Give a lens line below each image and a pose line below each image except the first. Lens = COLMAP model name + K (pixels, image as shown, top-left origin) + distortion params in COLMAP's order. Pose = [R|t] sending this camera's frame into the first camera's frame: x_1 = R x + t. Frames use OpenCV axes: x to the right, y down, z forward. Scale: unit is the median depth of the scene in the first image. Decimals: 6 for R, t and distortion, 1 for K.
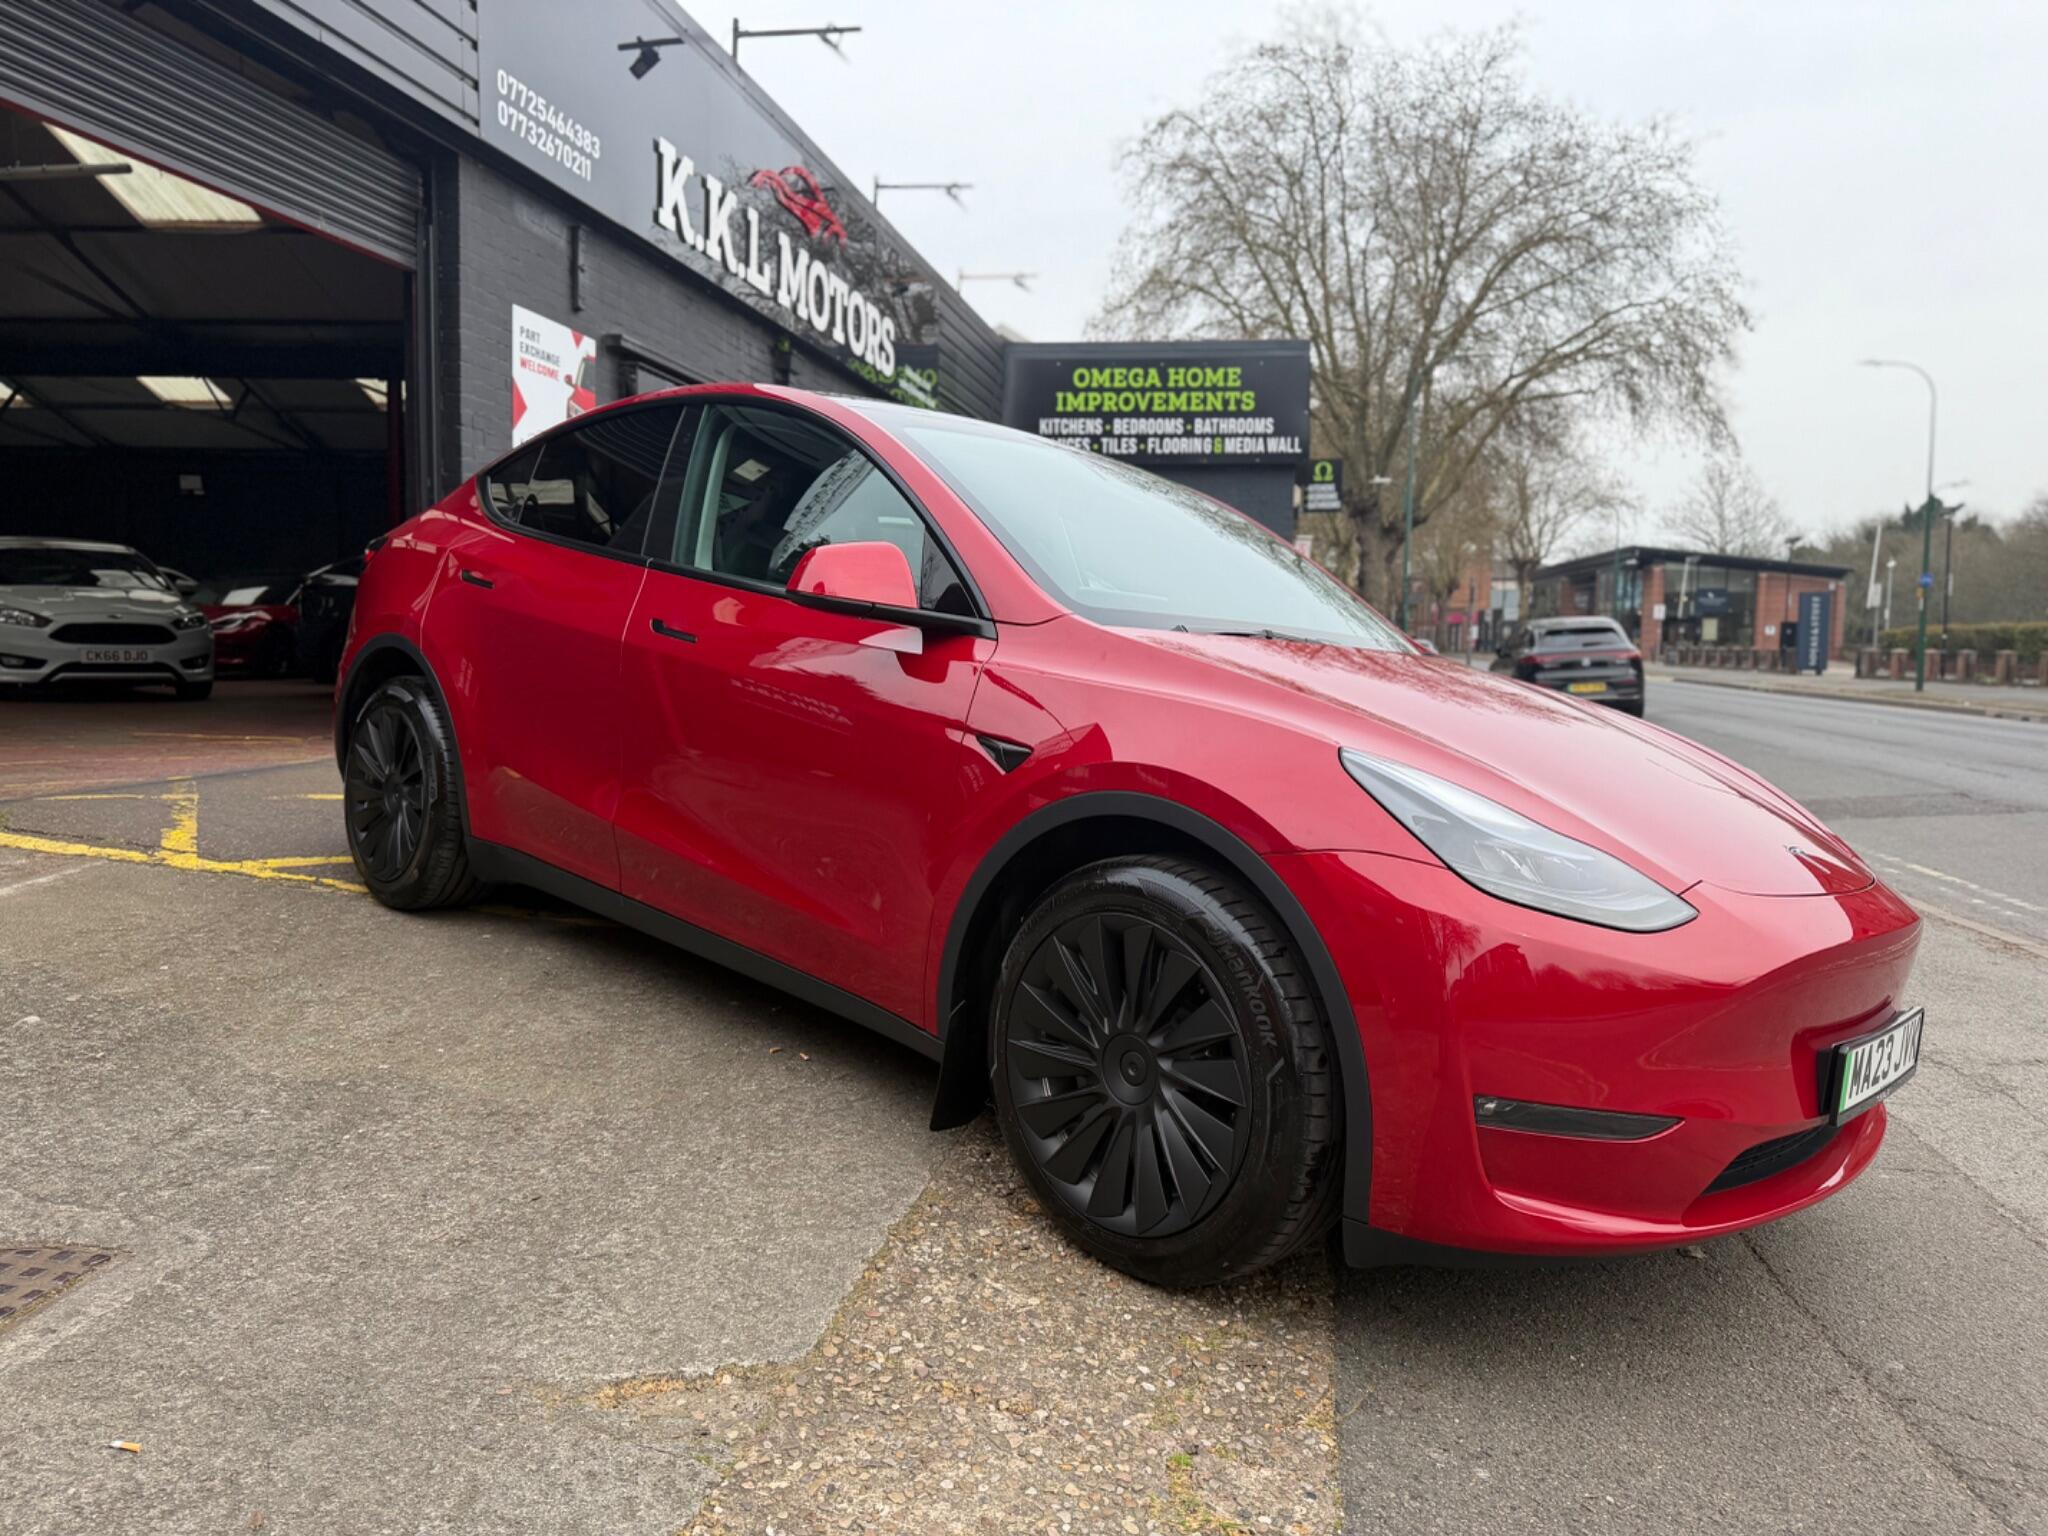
lens RADIAL K [[1425.9, 0, 1025.2], [0, 1425.9, 763.5], [0, 0, 1]] dist [0.145956, -0.261434]
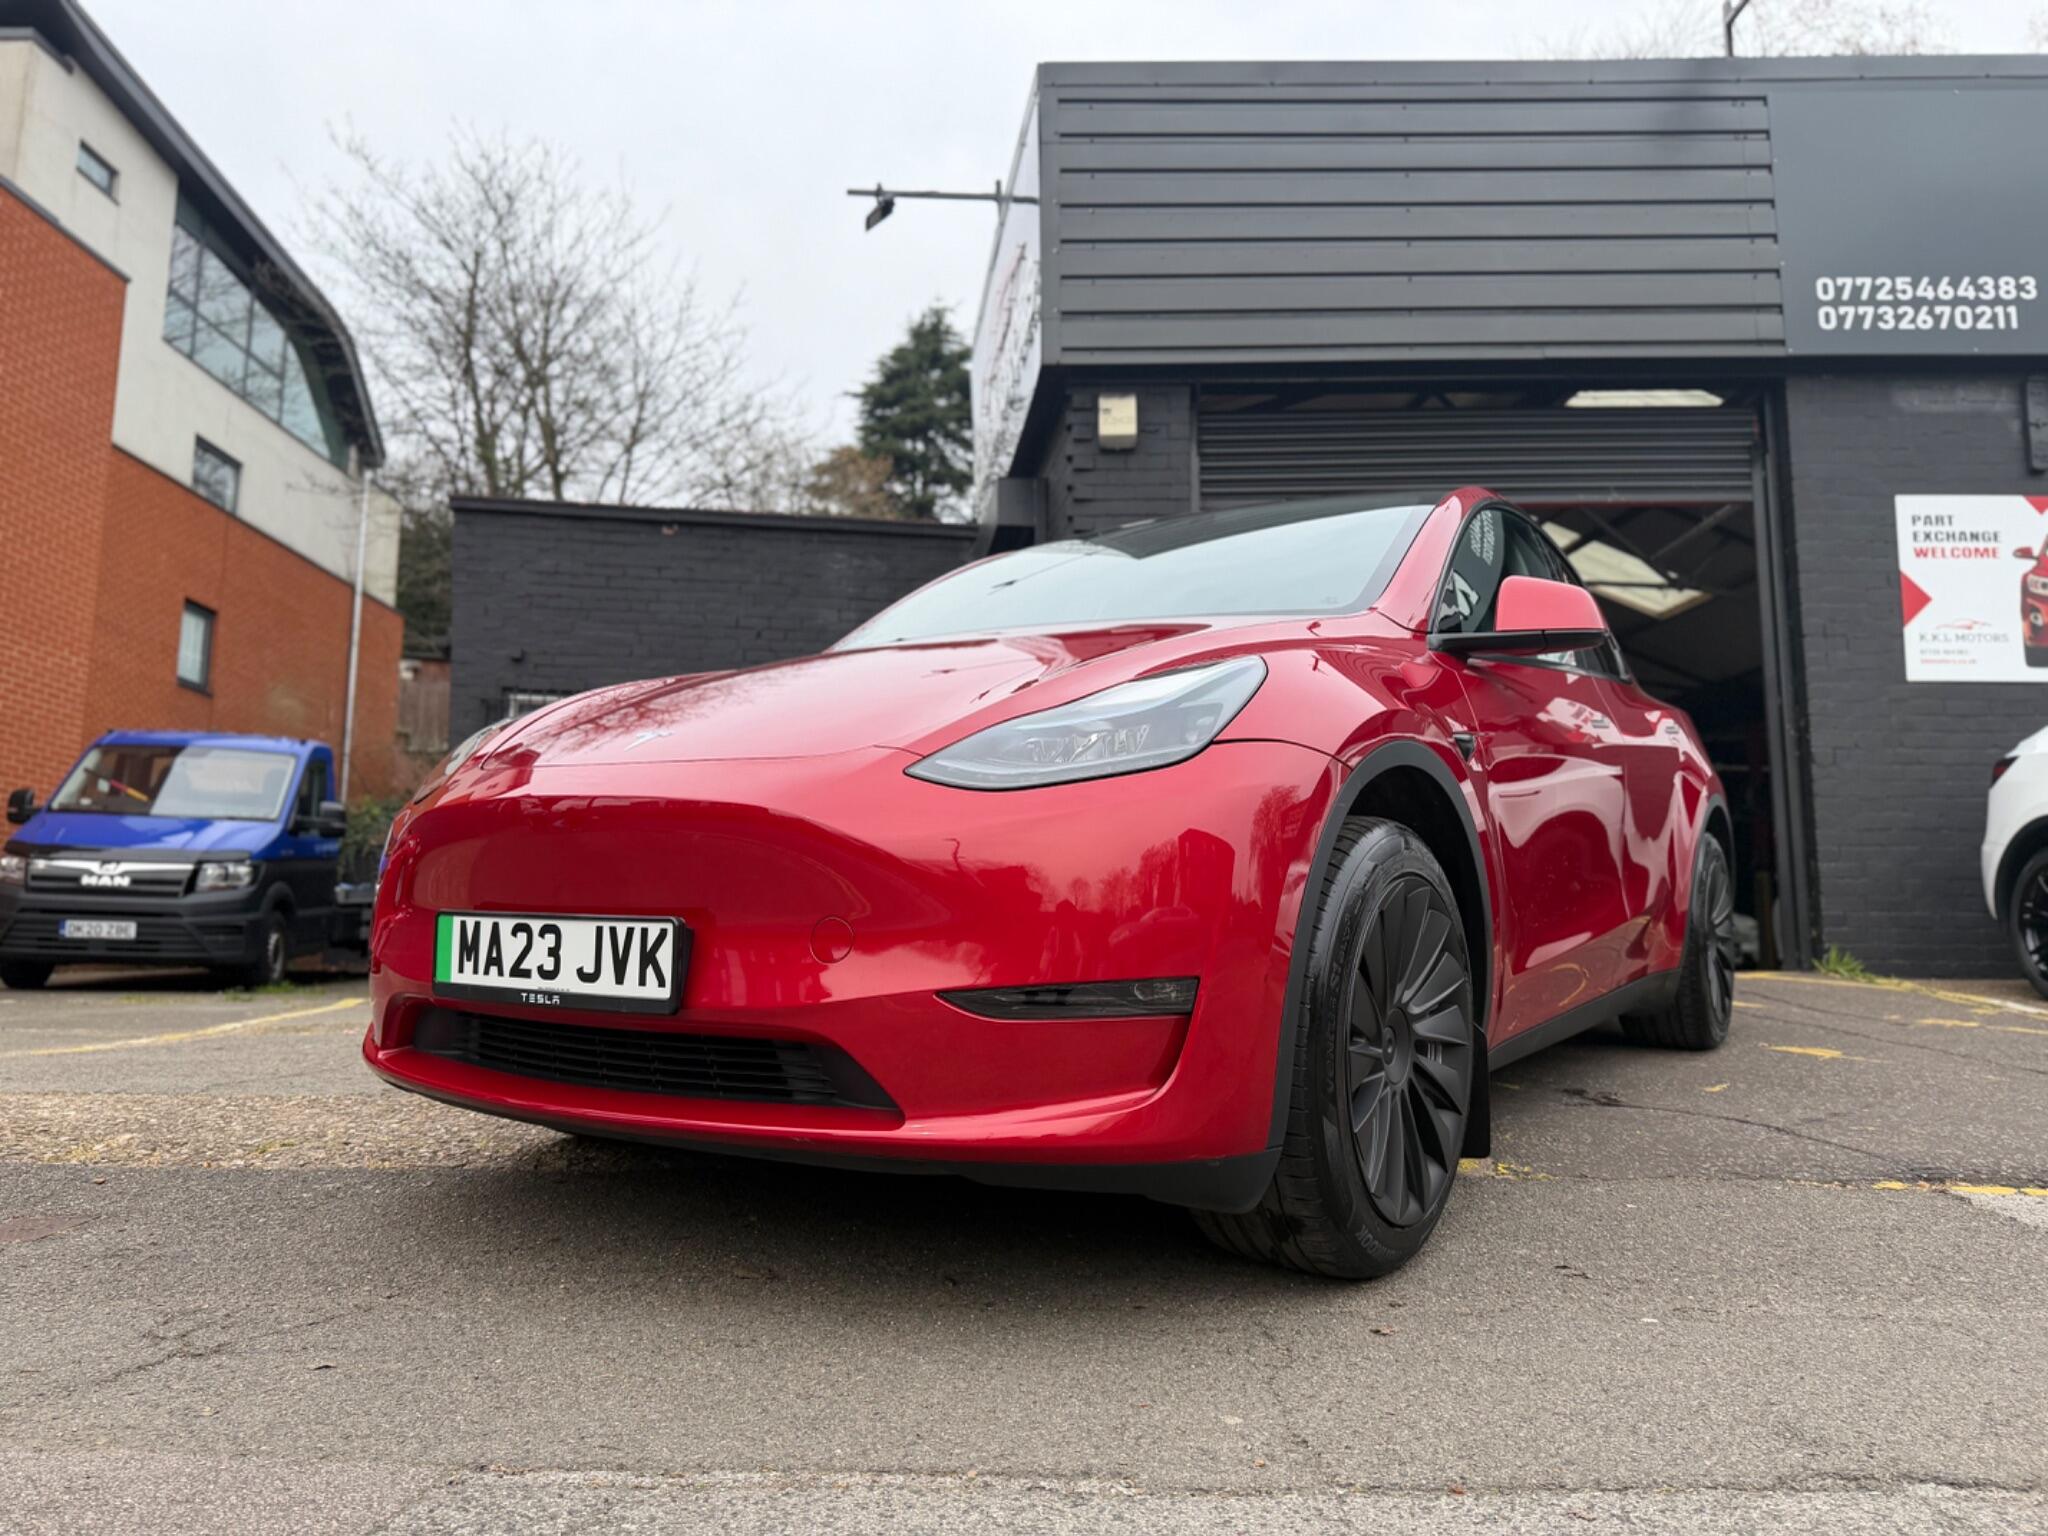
lens RADIAL K [[1443.2, 0, 1027.7], [0, 1443.2, 776.7], [0, 0, 1]] dist [0.058440, -0.058378]
pose [[0.178332, -0.156463, -0.971451, 0.166900], [-0.082856, 0.981382, -0.173273, 0.025892], [0.980476, 0.111391, 0.162048, 0.128671]]
